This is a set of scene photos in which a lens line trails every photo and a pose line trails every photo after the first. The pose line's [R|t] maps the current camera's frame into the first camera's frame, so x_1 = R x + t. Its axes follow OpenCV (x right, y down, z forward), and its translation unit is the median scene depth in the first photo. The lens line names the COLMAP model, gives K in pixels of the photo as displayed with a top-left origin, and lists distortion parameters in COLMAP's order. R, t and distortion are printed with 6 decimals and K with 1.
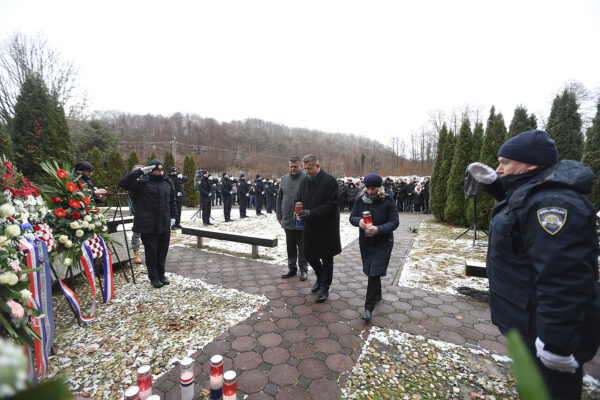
lens RADIAL K [[274.0, 0, 297.5], [0, 274.0, 199.1], [0, 0, 1]] dist [-0.048831, 0.019317]
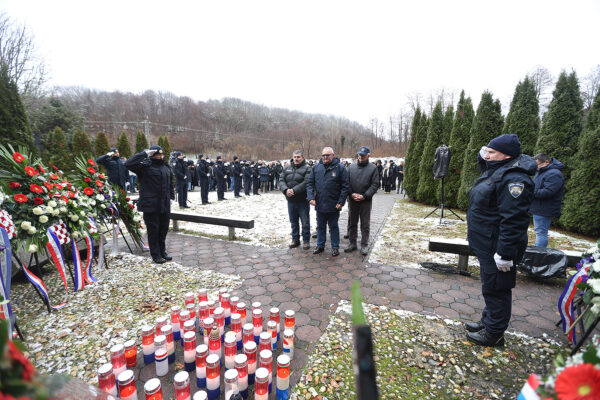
lens RADIAL K [[273.5, 0, 302.0], [0, 273.5, 198.7], [0, 0, 1]] dist [-0.044174, 0.015428]
pose [[0.996228, -0.014164, 0.085611, 0.010345], [0.008474, 0.997752, 0.066472, -0.000669], [-0.086361, -0.065495, 0.994109, -0.009286]]
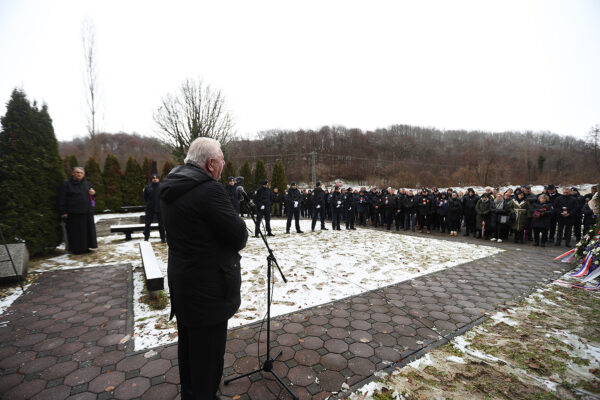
lens RADIAL K [[274.0, 0, 297.5], [0, 274.0, 199.1], [0, 0, 1]] dist [-0.048831, 0.019317]
pose [[0.867200, 0.023675, -0.497397, 0.239297], [-0.039536, 0.998989, -0.021380, -0.020946], [0.496388, 0.038206, 0.867259, 0.280681]]
